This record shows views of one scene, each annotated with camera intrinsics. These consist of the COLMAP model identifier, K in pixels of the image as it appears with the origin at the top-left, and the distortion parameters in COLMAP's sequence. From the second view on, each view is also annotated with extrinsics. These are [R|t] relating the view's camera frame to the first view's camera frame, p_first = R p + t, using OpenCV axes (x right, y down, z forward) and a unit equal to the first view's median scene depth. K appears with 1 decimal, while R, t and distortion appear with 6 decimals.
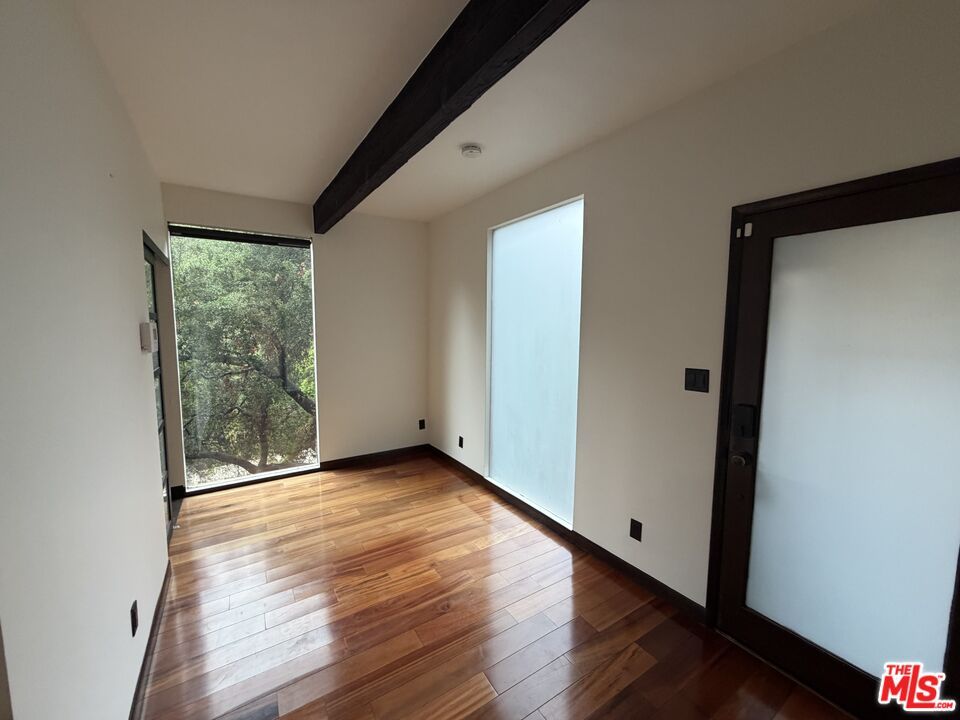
lens RADIAL K [[384.5, 0, 482.4], [0, 384.5, 361.5], [0, 0, 1]] dist [0.000858, -0.000177]
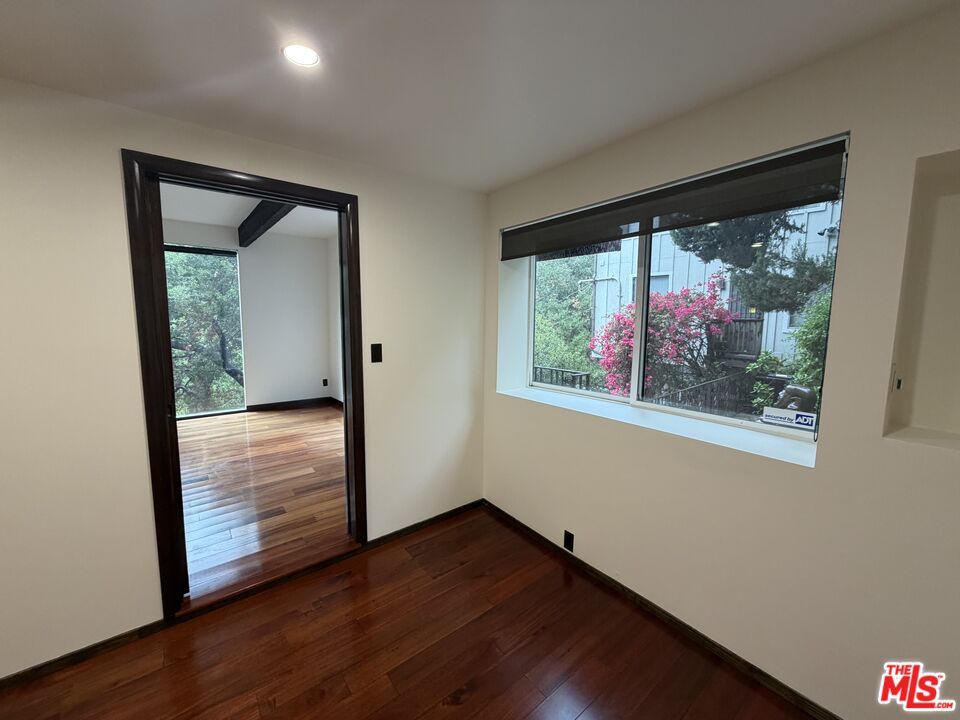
lens RADIAL K [[384.5, 0, 481.9], [0, 384.5, 361.7], [0, 0, 1]] dist [0.000858, -0.000177]
pose [[0.994959, -0.007065, 0.100031, 0.187501], [0.005901, 0.999911, 0.011930, 0.051279], [-0.100107, -0.011279, 0.994913, -0.312091]]
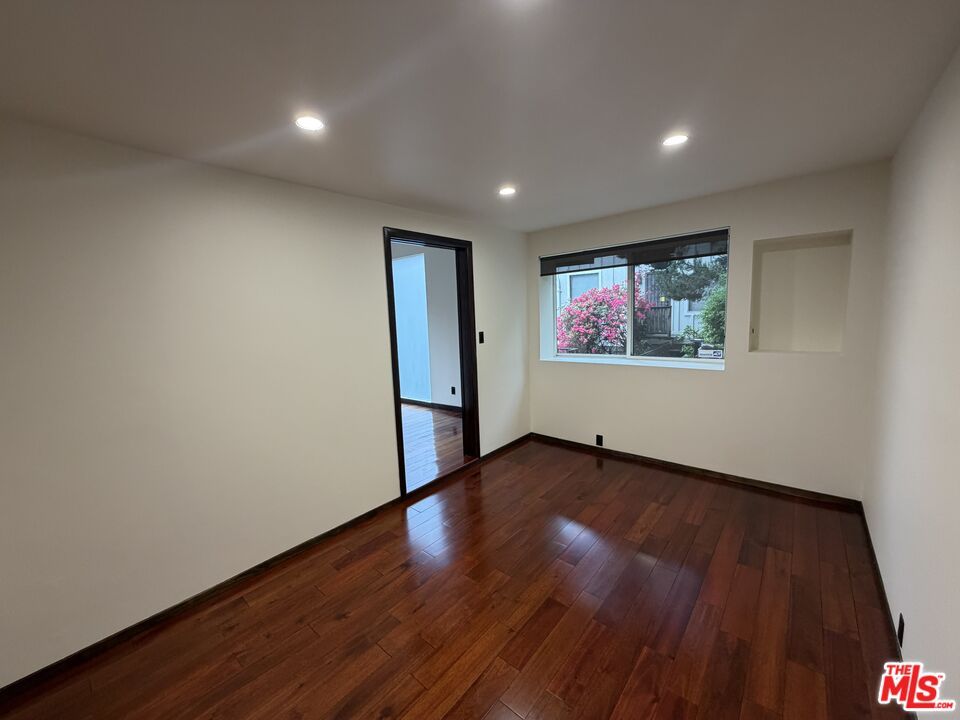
lens RADIAL K [[384.5, 0, 482.4], [0, 384.5, 359.5], [0, 0, 1]] dist [0.000858, -0.000177]
pose [[0.954671, -0.074924, 0.288079, -0.504089], [0.071669, 0.997189, 0.021842, 0.100056], [-0.288906, -0.000205, 0.957357, -0.872847]]
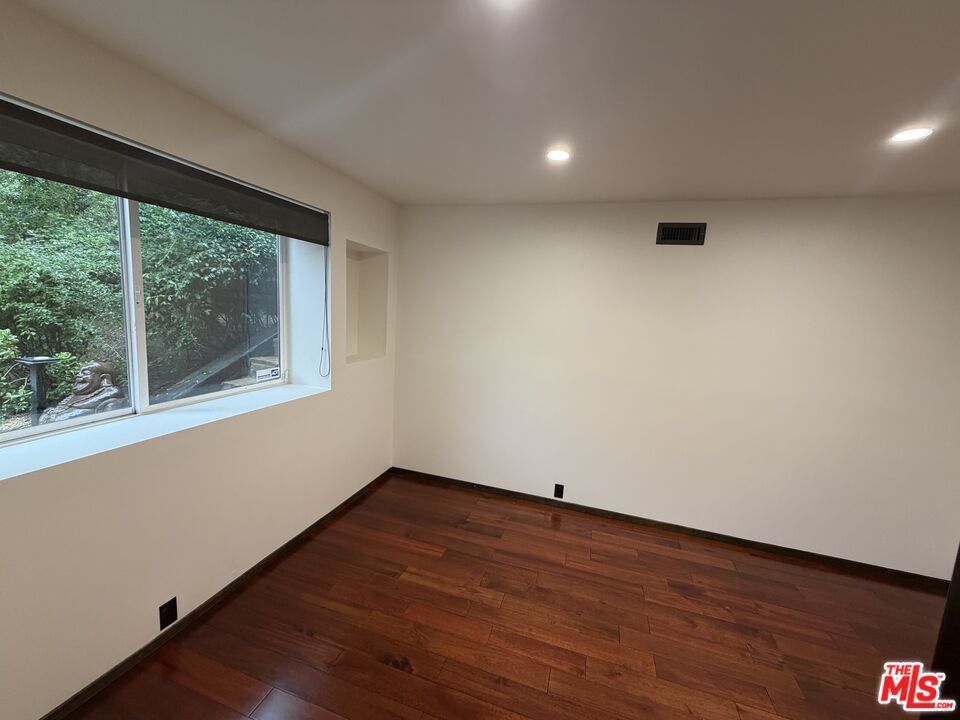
lens RADIAL K [[384.5, 0, 479.7], [0, 384.5, 356.9], [0, 0, 1]] dist [0.000858, -0.000177]
pose [[-0.638725, -0.136017, 0.757317, -0.397191], [0.016618, 0.981583, 0.190312, -0.084941], [-0.769255, 0.134142, -0.624701, 0.664587]]
